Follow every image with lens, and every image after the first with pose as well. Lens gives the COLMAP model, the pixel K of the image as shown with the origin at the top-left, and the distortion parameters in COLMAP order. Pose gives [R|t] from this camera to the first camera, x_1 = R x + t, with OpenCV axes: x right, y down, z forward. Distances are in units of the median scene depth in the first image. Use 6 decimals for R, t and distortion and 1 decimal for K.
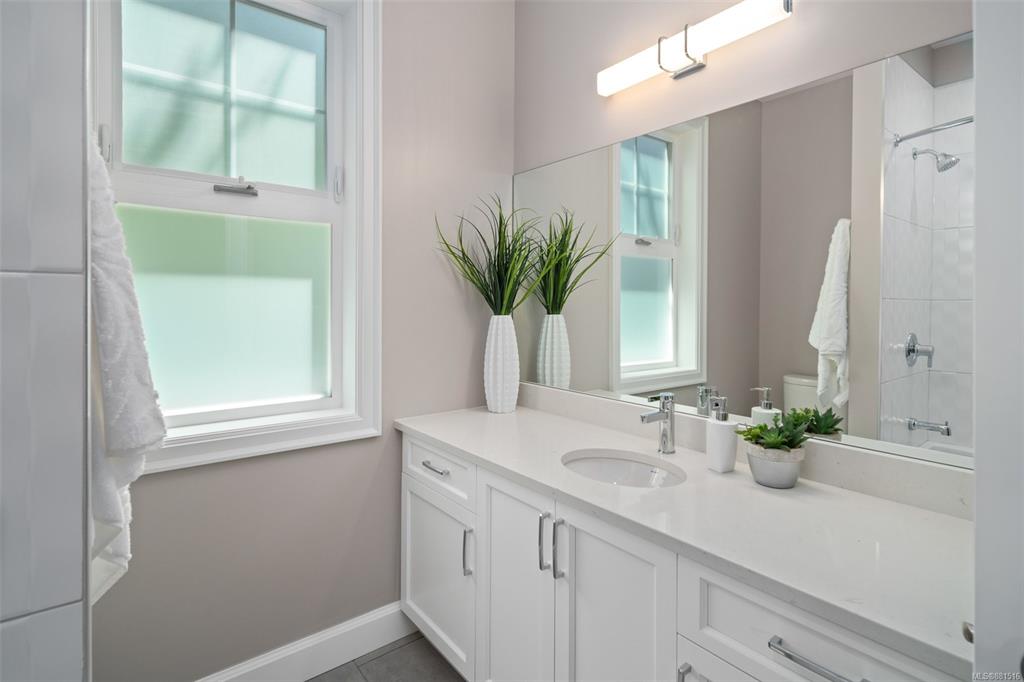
lens RADIAL K [[511.6, 0, 512.8], [0, 511.6, 304.3], [0, 0, 1]] dist [-0.000826, -0.000154]
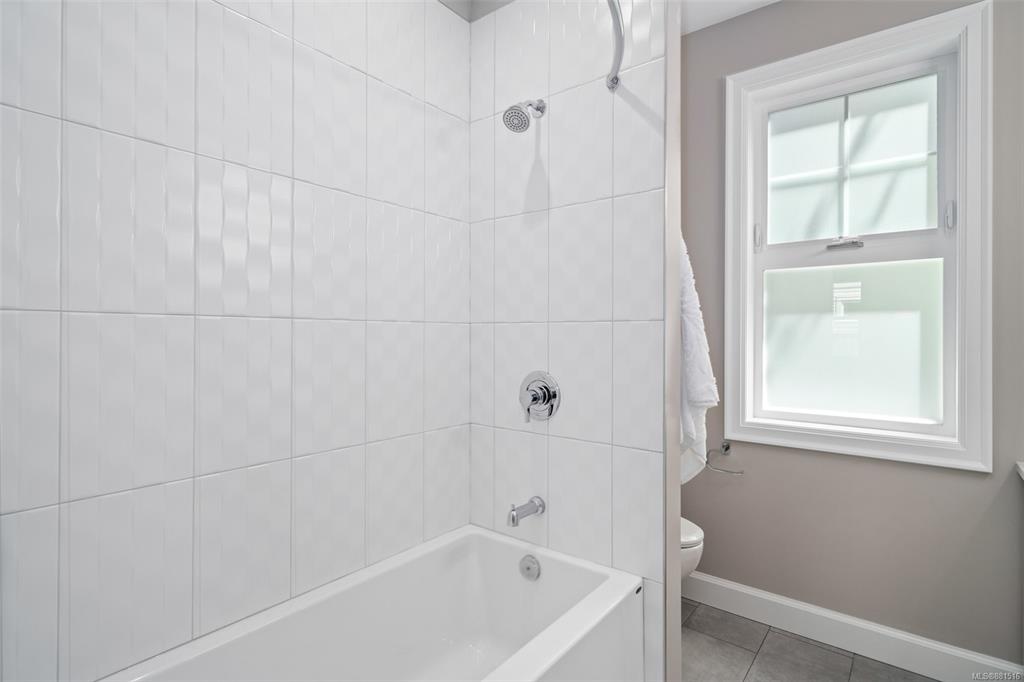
lens RADIAL K [[503.1, 0, 517.3], [0, 503.1, 331.7], [0, 0, 1]] dist [0.002690, 0.000257]
pose [[0.244129, -0.006429, -0.969722, 0.467411], [-0.005528, 0.999953, -0.008021, 0.006021], [0.969727, 0.007318, 0.244081, -0.098453]]
